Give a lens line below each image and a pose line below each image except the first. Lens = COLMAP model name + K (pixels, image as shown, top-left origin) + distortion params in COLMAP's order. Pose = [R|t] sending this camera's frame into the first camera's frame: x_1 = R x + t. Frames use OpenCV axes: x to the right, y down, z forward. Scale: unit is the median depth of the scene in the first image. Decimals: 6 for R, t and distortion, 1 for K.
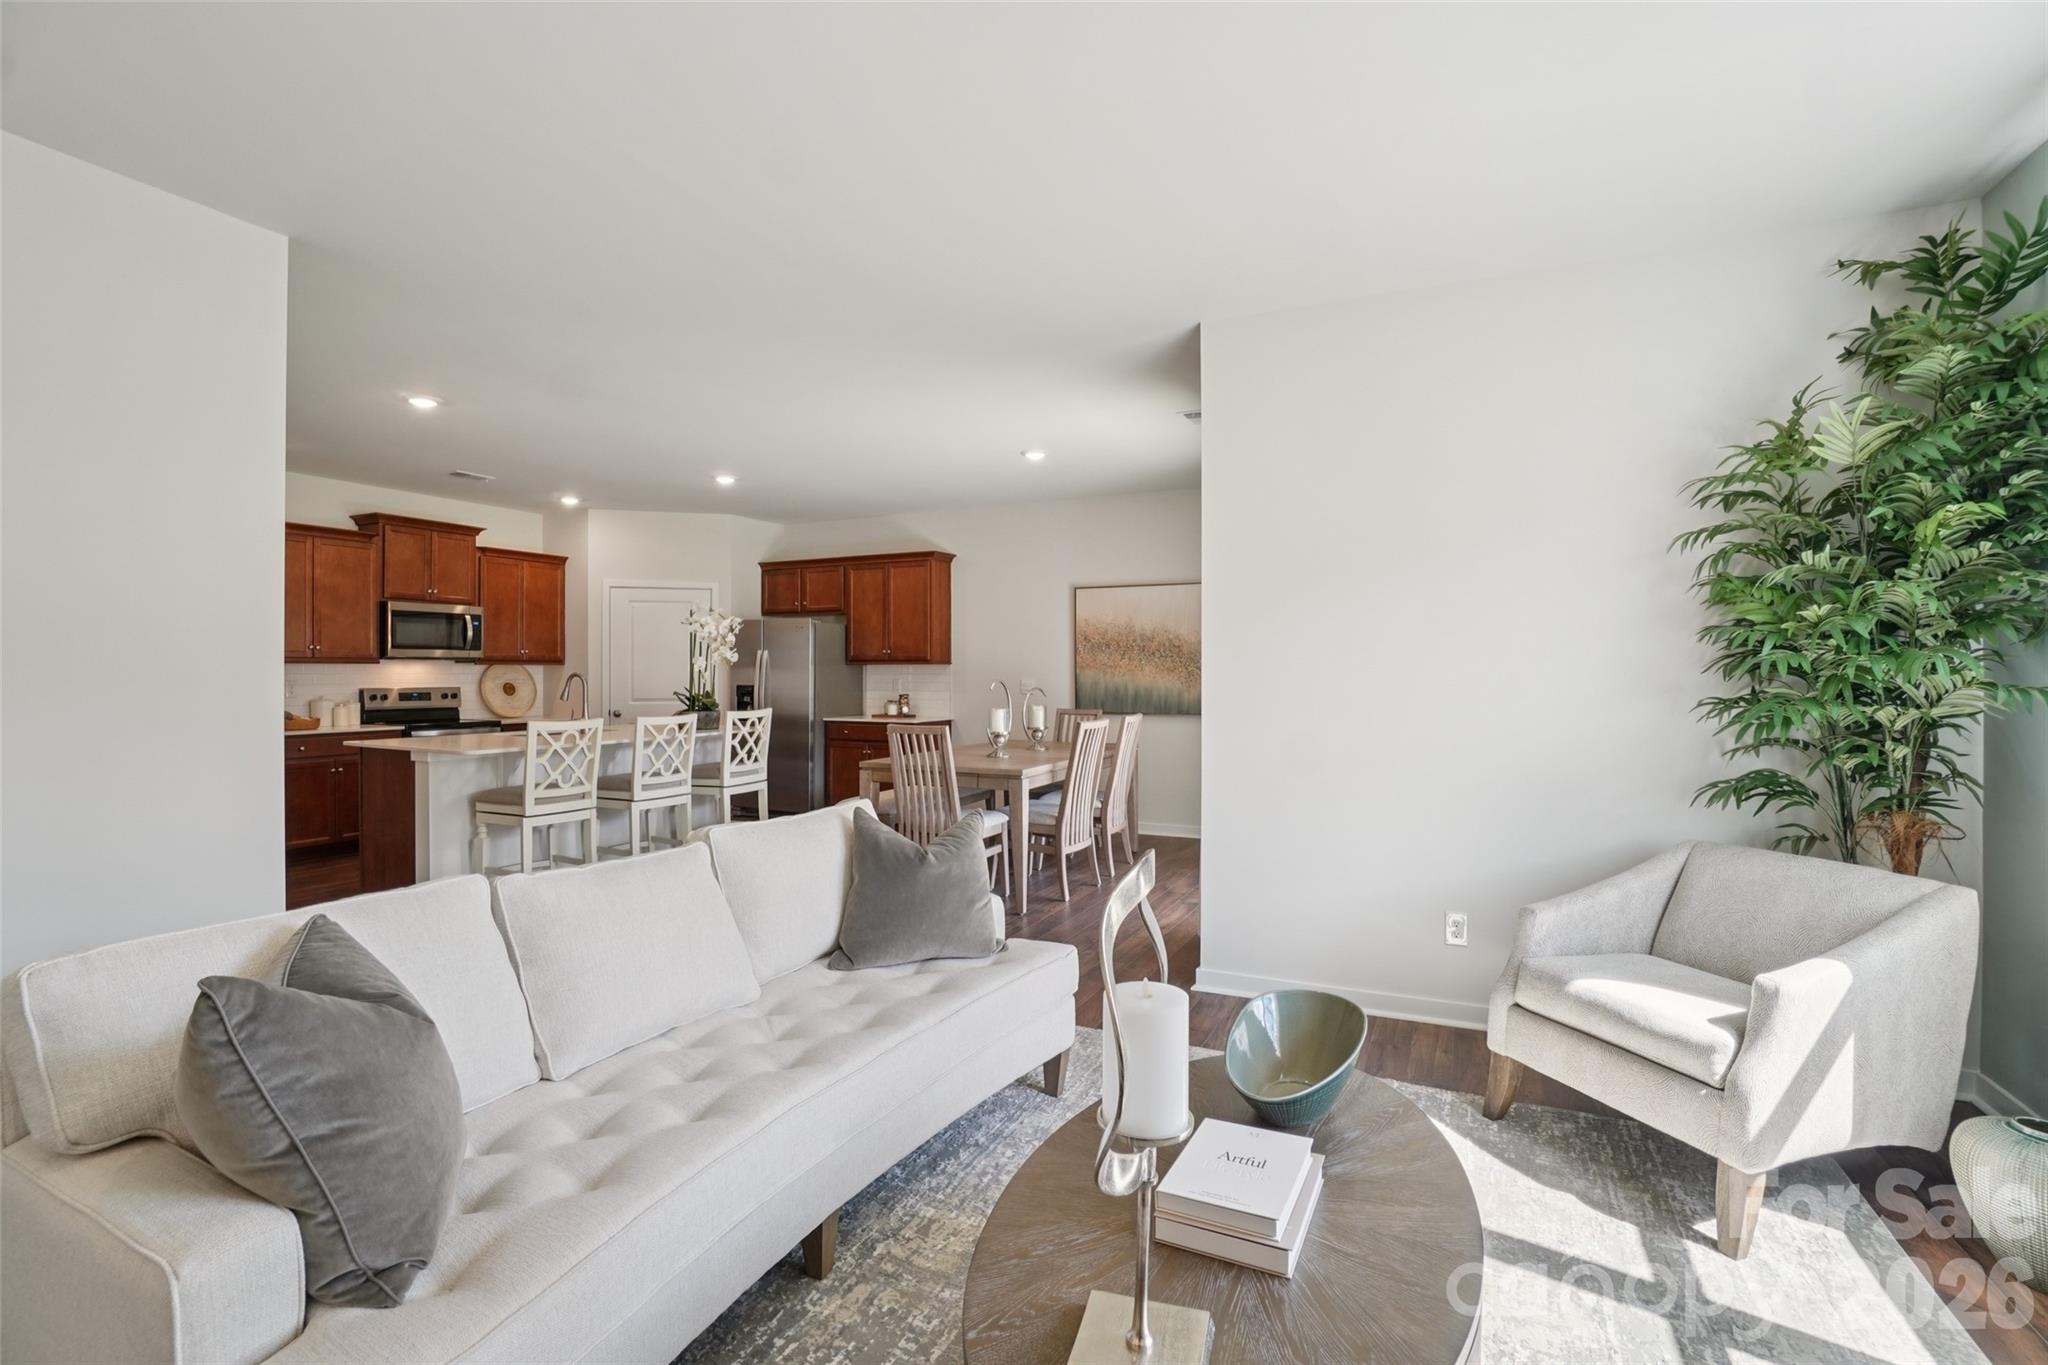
lens RADIAL K [[920.0, 0, 1021.9], [0, 920.0, 685.6], [0, 0, 1]] dist [-0.068906, 0.025177]
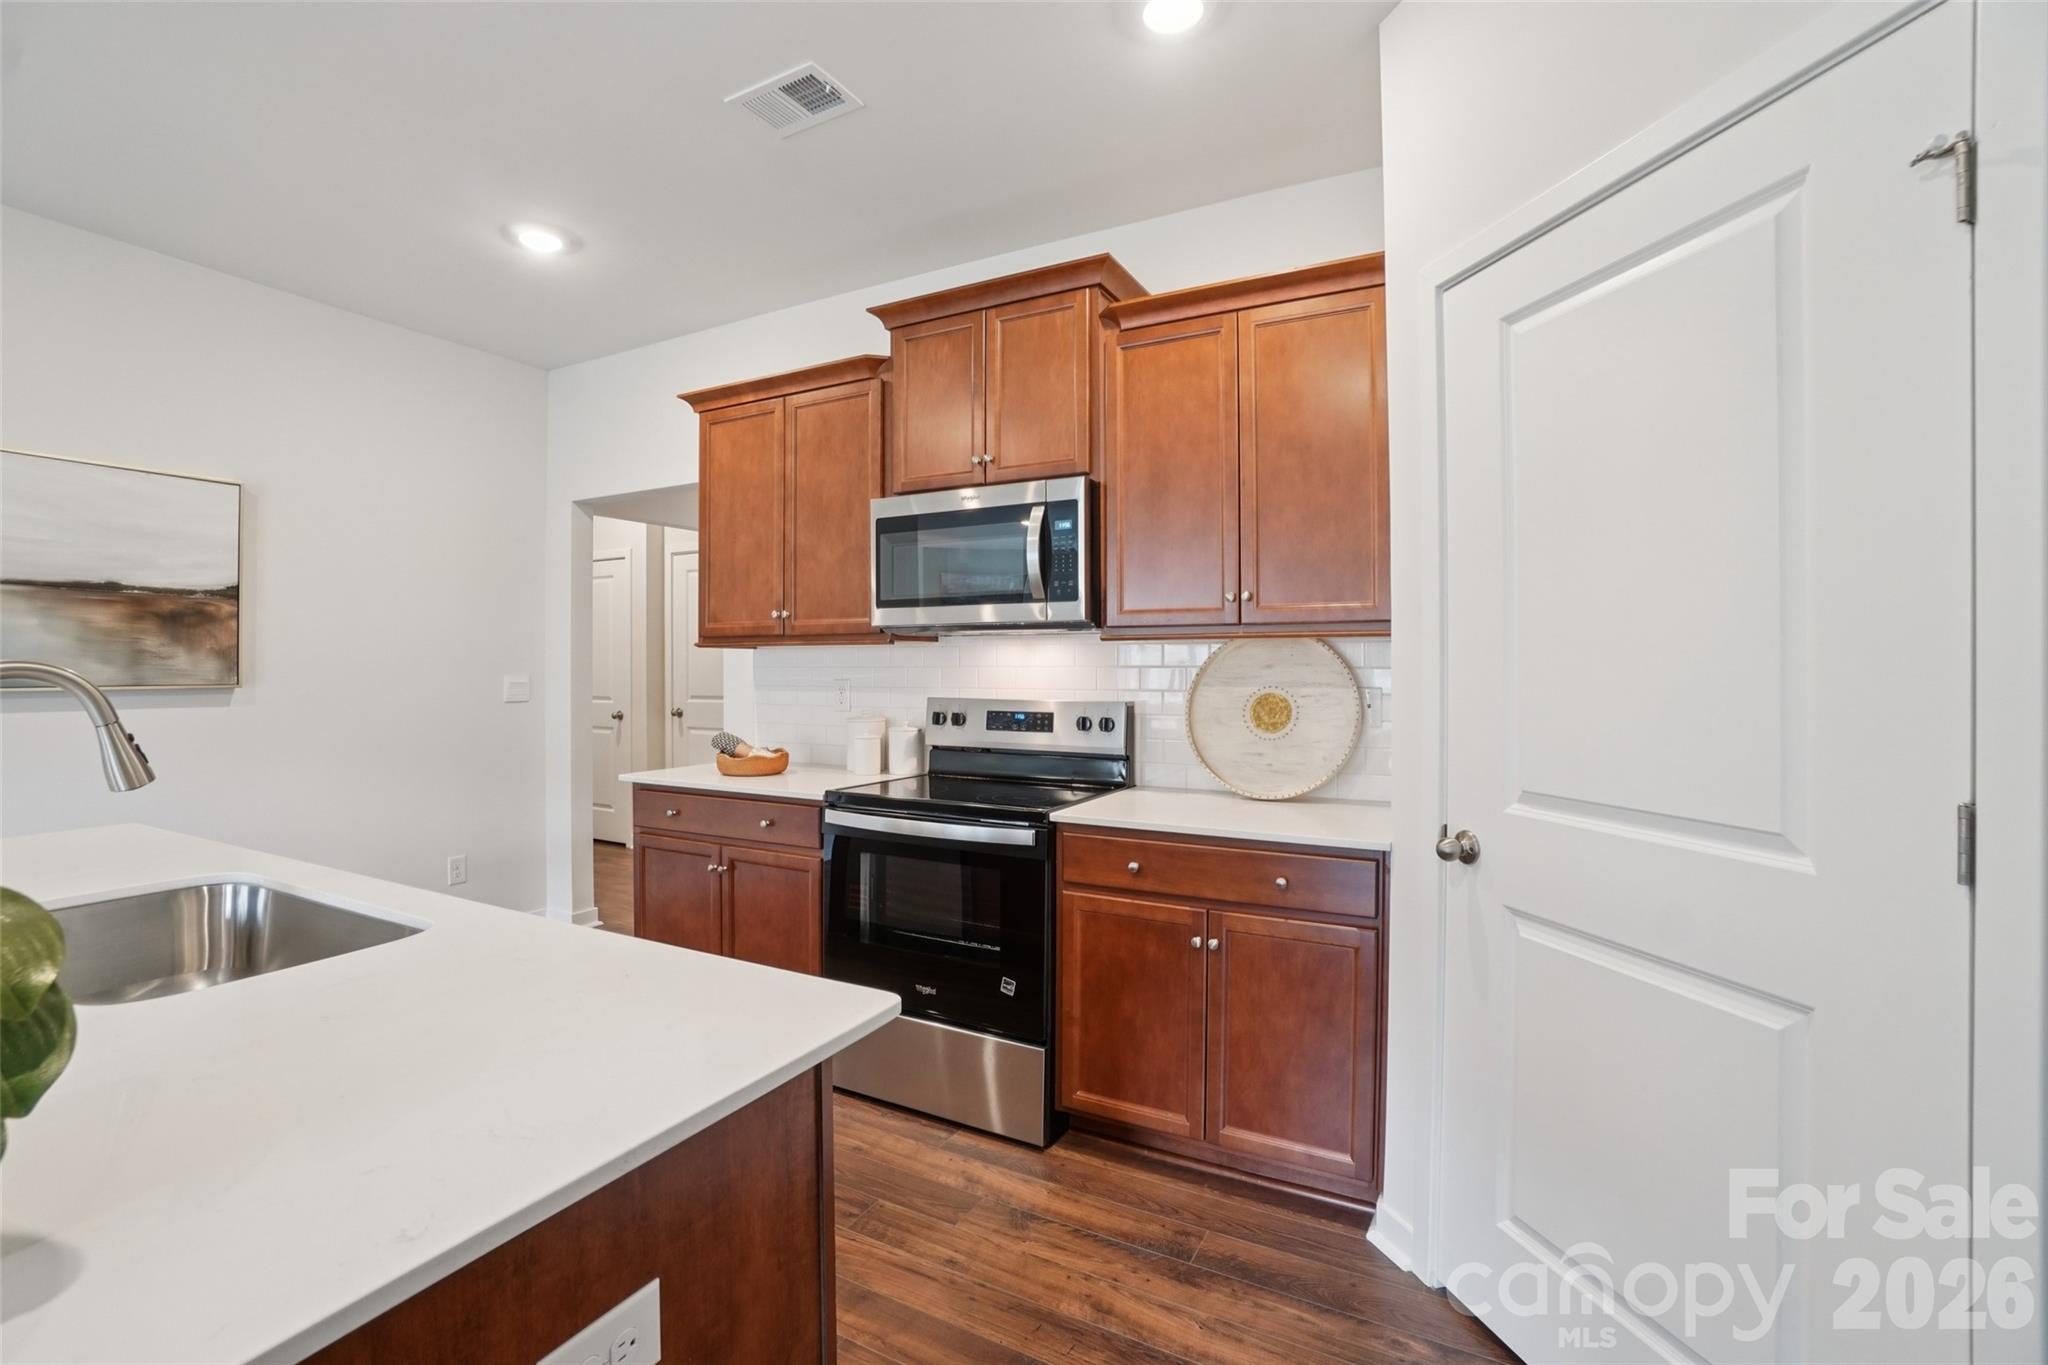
lens RADIAL K [[920.0, 0, 1021.9], [0, 920.0, 685.6], [0, 0, 1]] dist [-0.068906, 0.025177]
pose [[-0.051362, 0.003456, -0.998674, -0.248977], [-0.024195, 0.999696, 0.004704, -0.006646], [0.998387, 0.024404, -0.051263, 1.040784]]
